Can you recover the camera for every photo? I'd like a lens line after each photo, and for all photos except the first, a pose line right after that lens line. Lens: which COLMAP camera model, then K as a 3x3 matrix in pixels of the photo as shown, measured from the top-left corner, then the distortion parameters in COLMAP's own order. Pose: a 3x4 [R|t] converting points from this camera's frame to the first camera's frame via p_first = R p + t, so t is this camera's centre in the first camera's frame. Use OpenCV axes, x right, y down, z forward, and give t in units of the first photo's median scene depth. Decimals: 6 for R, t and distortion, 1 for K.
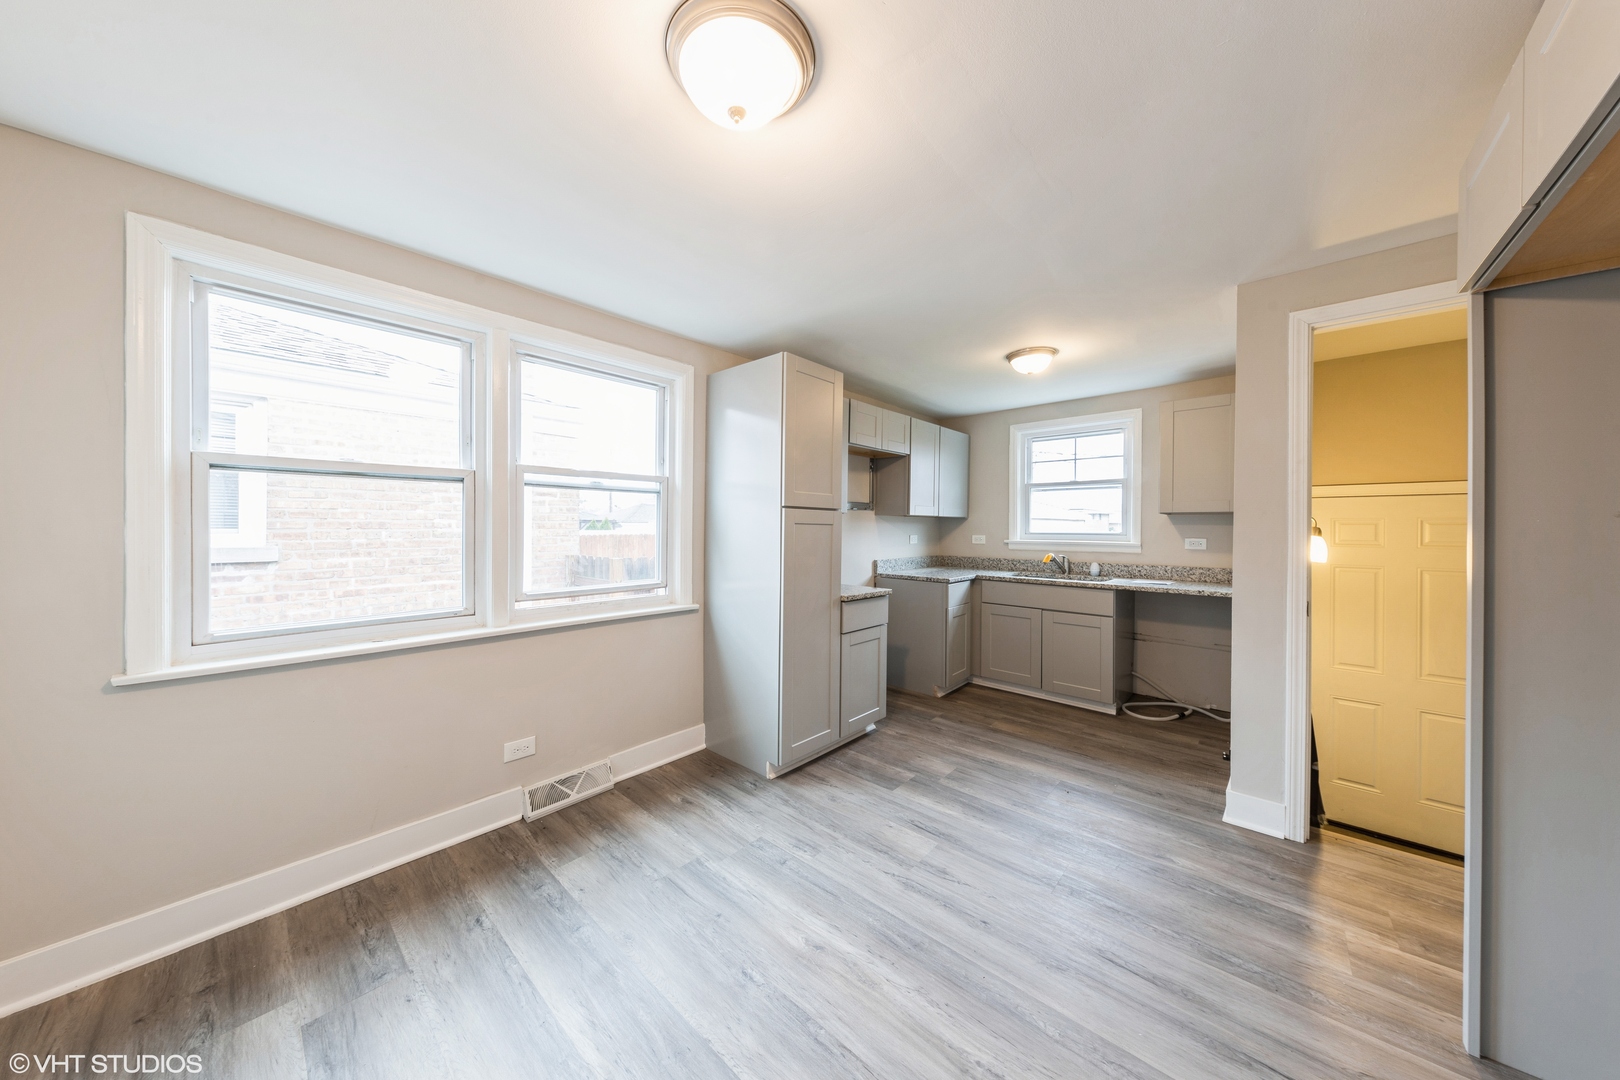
lens RADIAL K [[522.8, 0, 801.6], [0, 522.8, 530.2], [0, 0, 1]] dist [0.010407, -0.000035]
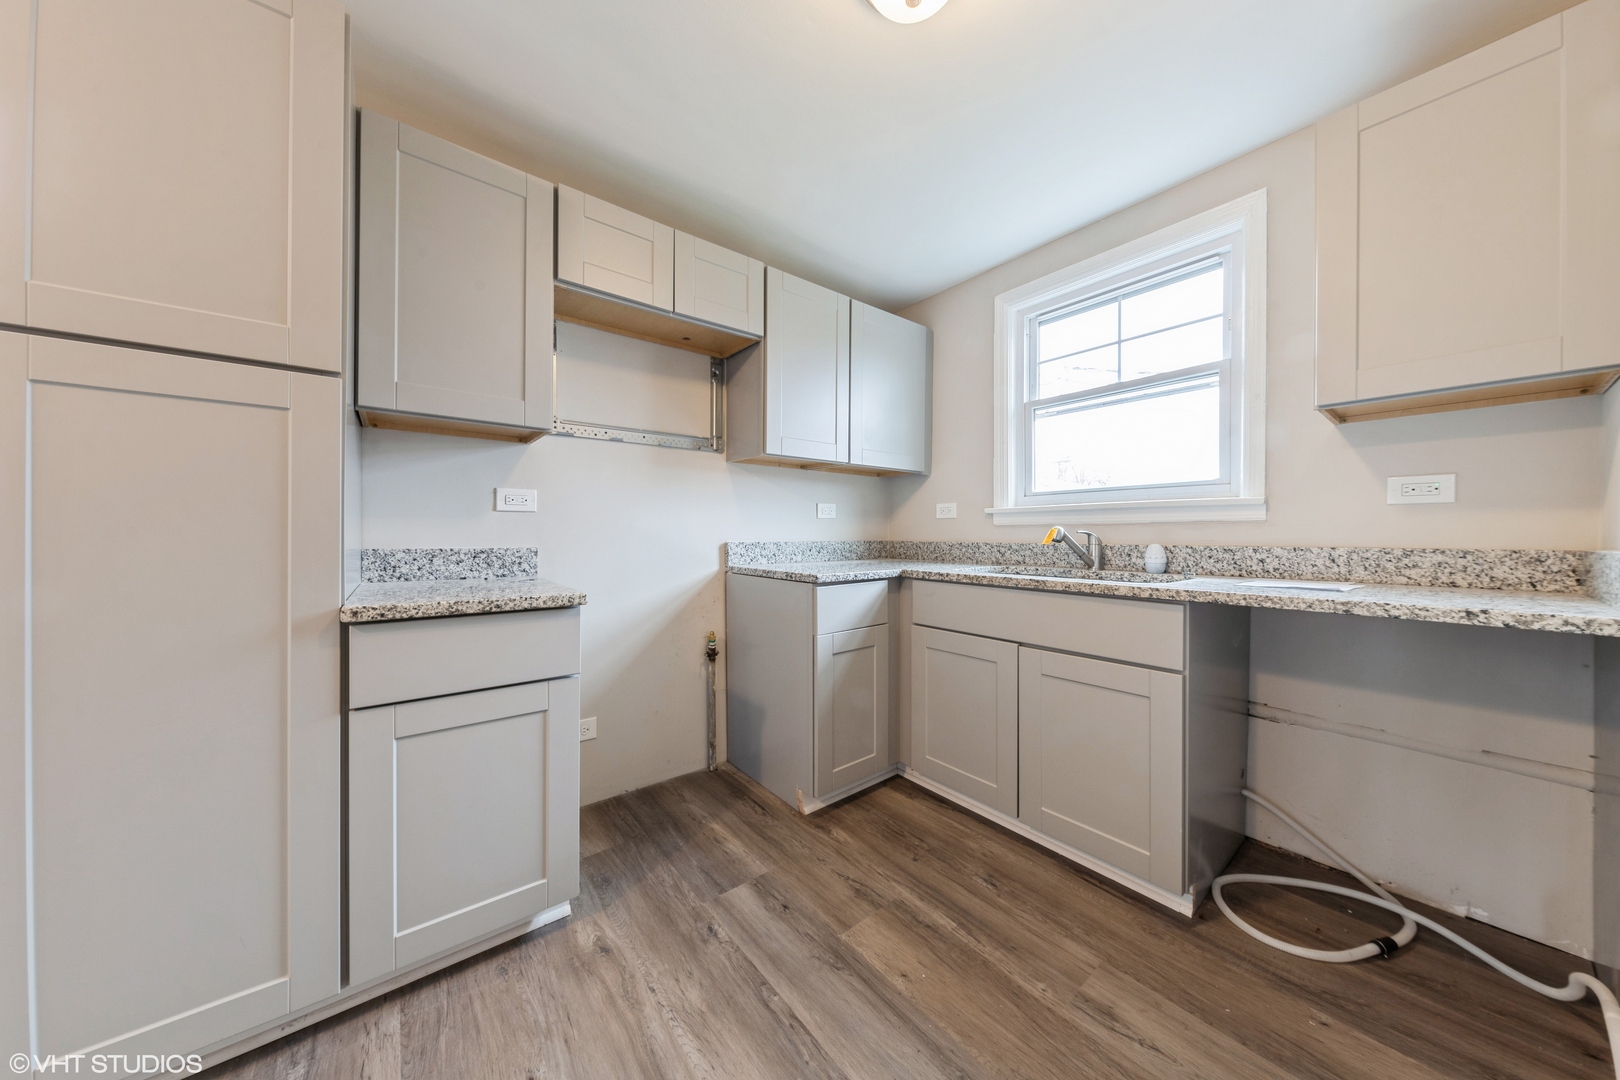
lens RADIAL K [[507.1, 0, 810.0], [0, 507.1, 540.0], [0, 0, 1]] dist [-0.000845, -0.000079]
pose [[0.986223, -0.003576, -0.165382, 0.368108], [0.003958, 0.999990, 0.001977, 0.062276], [0.165373, -0.002604, 0.986228, 0.560705]]
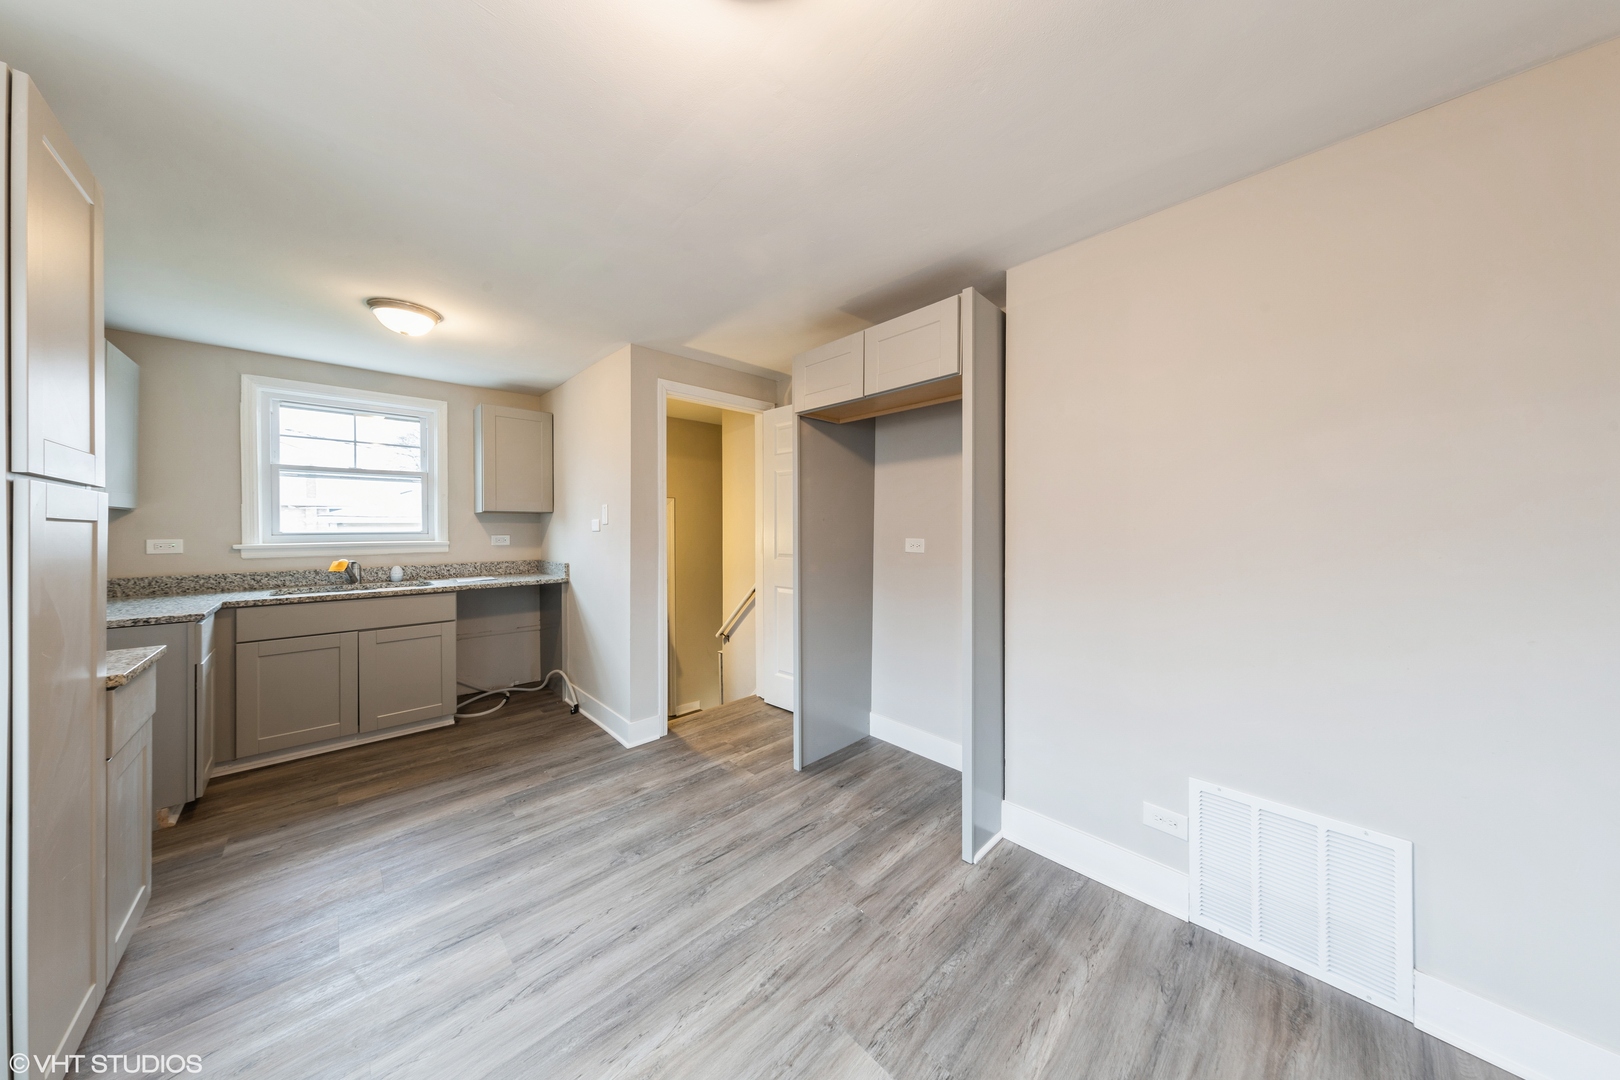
lens RADIAL K [[510.1, 0, 815.7], [0, 510.1, 526.9], [0, 0, 1]] dist [0.020433, -0.000037]
pose [[0.068335, -0.007155, 0.997637, -0.276098], [0.008327, 0.999944, 0.006601, -0.003053], [-0.997628, 0.007856, 0.068390, 0.278064]]
